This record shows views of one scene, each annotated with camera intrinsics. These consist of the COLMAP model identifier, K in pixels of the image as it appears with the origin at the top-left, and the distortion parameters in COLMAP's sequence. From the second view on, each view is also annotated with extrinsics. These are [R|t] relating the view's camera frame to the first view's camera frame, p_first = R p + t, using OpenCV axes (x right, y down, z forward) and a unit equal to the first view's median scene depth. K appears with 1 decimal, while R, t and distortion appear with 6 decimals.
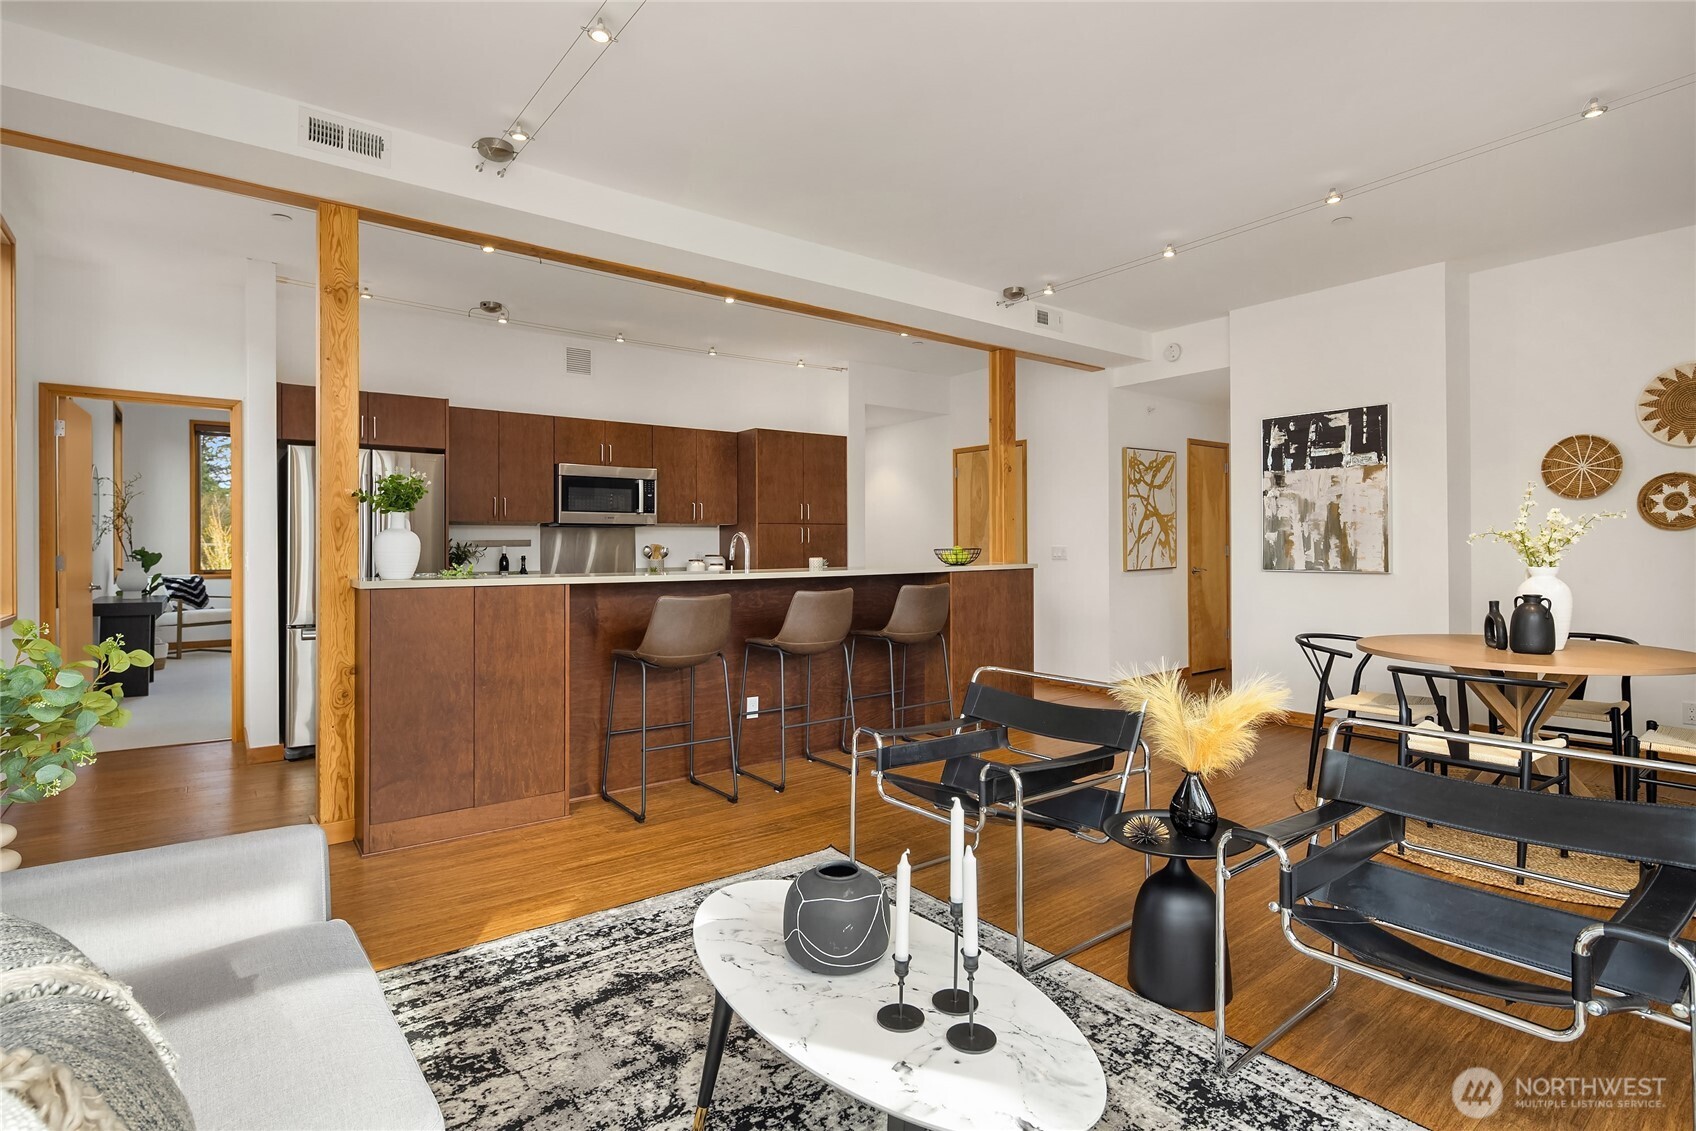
lens RADIAL K [[832.7, 0, 852.5], [0, 832.7, 546.3], [0, 0, 1]] dist [0.001818, -0.004486]
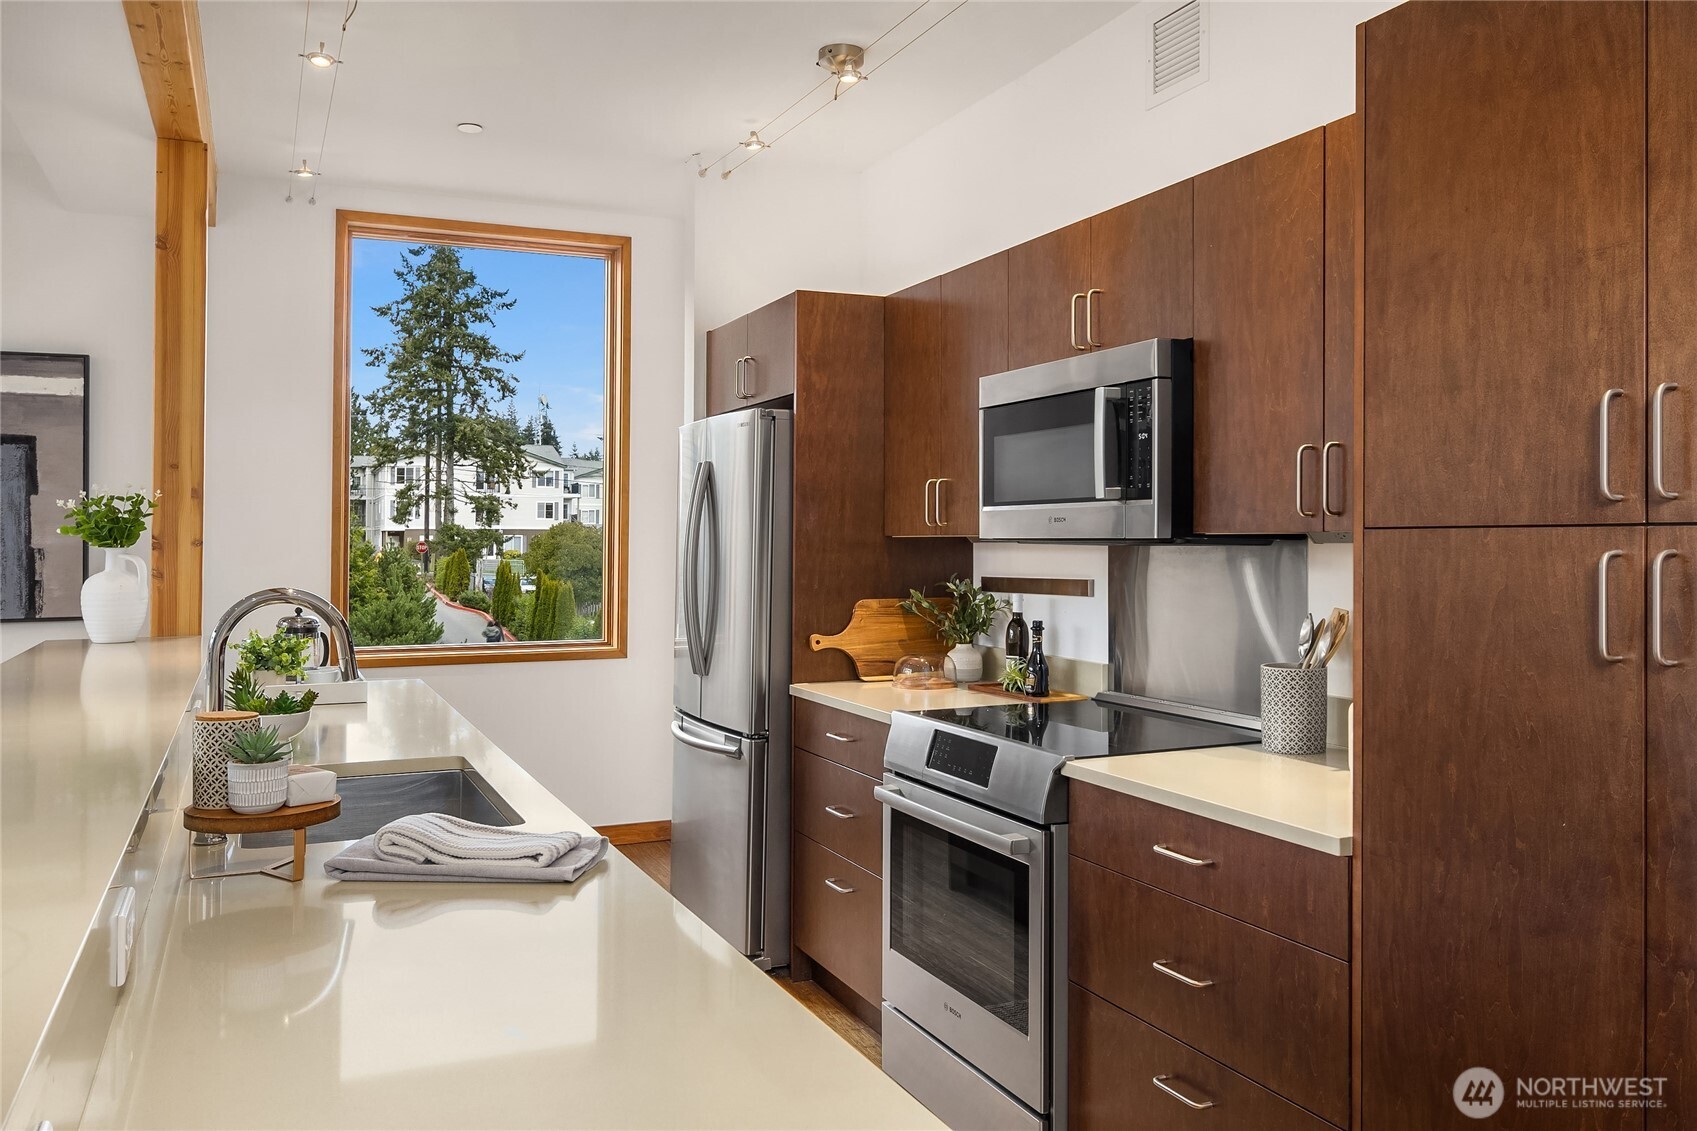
lens RADIAL K [[1312.2, 0, 848.5], [0, 1312.2, 565.5], [0, 0, 1]] dist [0.003041, 0.000151]
pose [[-0.237023, 0.024871, -0.971186, 0.264424], [-0.001044, 0.999665, 0.025855, -0.035567], [0.971504, 0.007142, -0.236917, 1.250697]]
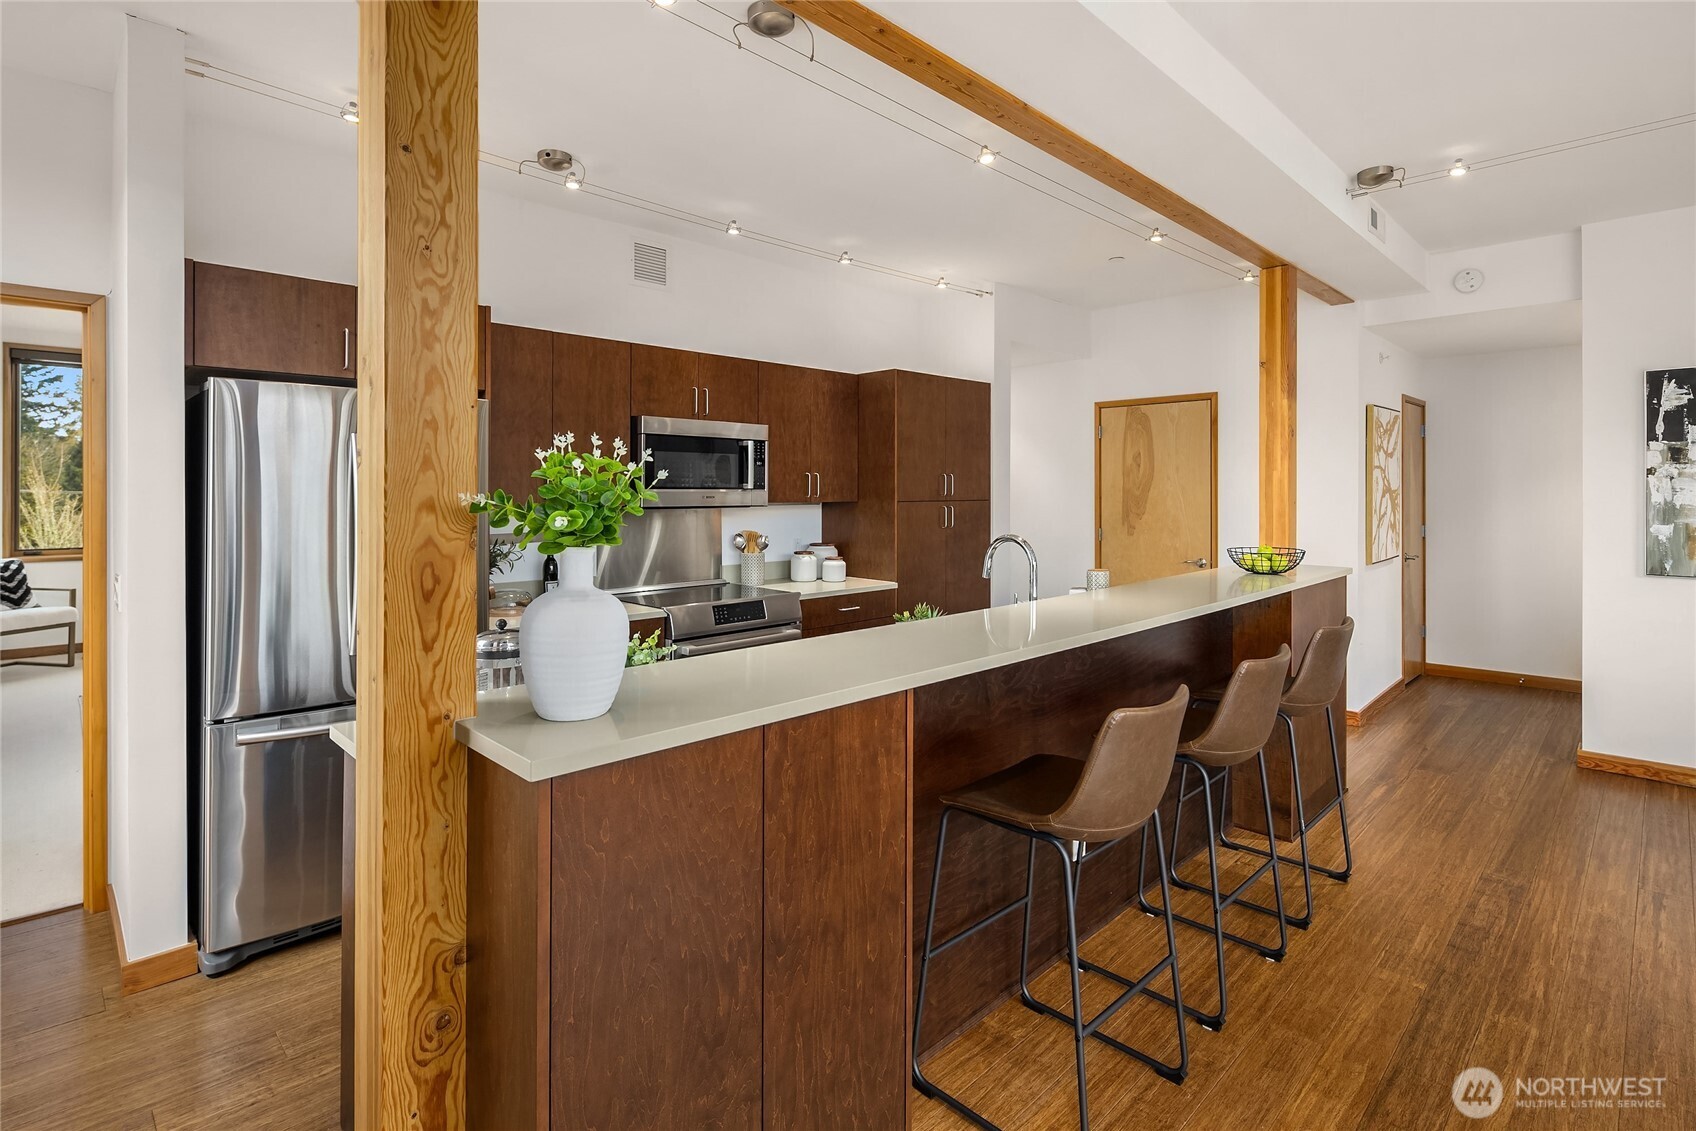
lens RADIAL K [[826.5, 0, 864.6], [0, 826.5, 492.4], [0, 0, 1]] dist [0.001316, -0.000379]
pose [[0.991261, 0.002784, 0.131885, -0.311117], [-0.002497, 0.999994, -0.002340, -0.044964], [-0.131891, 0.001990, 0.991262, 0.395226]]
